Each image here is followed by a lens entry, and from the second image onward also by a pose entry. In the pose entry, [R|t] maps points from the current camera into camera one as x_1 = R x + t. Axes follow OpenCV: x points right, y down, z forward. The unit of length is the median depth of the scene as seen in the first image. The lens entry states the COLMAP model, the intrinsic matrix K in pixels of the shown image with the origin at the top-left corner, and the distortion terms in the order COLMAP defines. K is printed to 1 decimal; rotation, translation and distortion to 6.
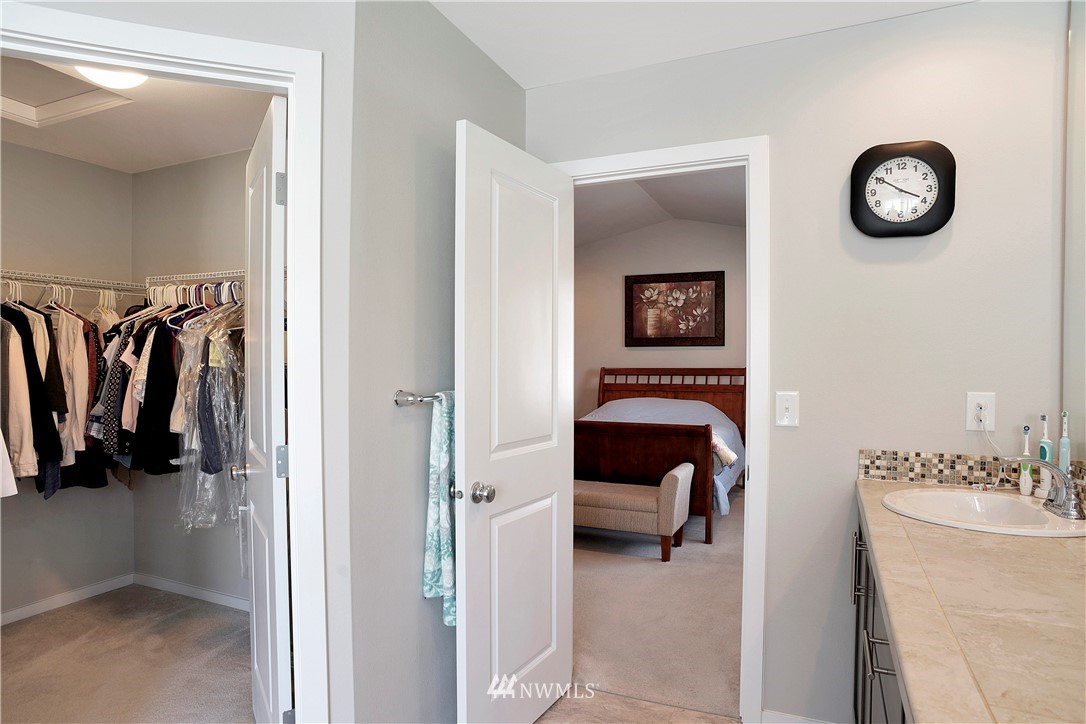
lens RADIAL K [[638.6, 0, 543.2], [0, 638.6, 366.9], [0, 0, 1]] dist [-0.063781, 0.031688]
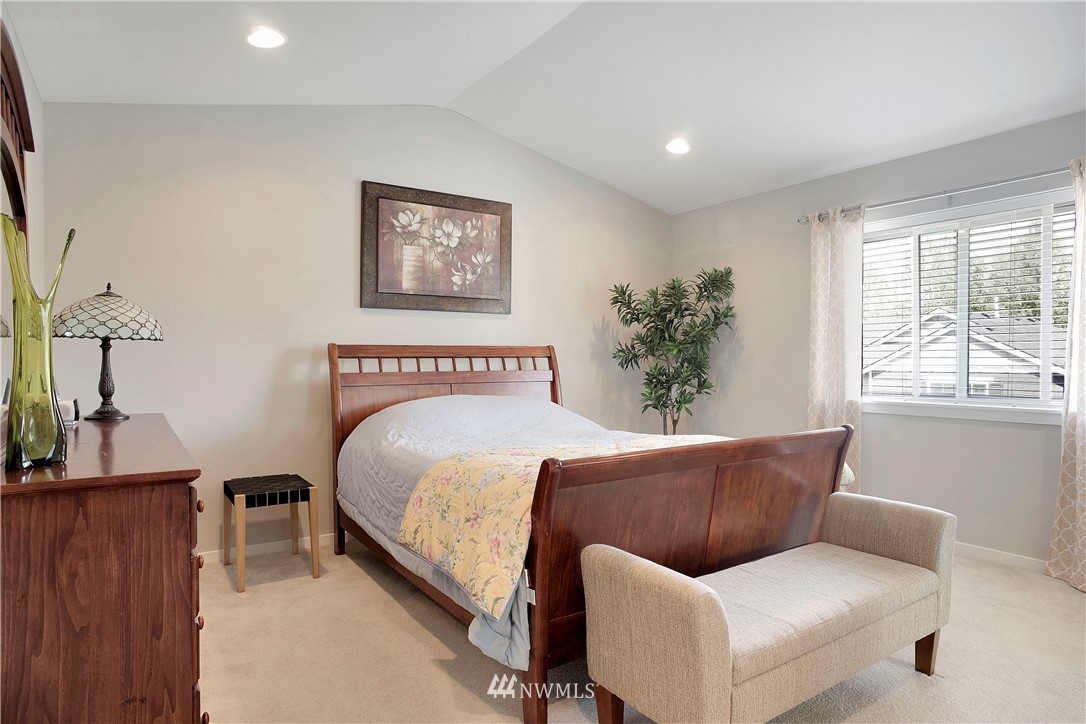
lens RADIAL K [[638.6, 0, 540.1], [0, 638.6, 360.2], [0, 0, 1]] dist [-0.063781, 0.031688]
pose [[0.514848, -0.009576, 0.857228, -0.277611], [0.002001, 0.999948, 0.009968, 0.009838], [-0.857279, -0.003417, 0.514840, 0.600438]]
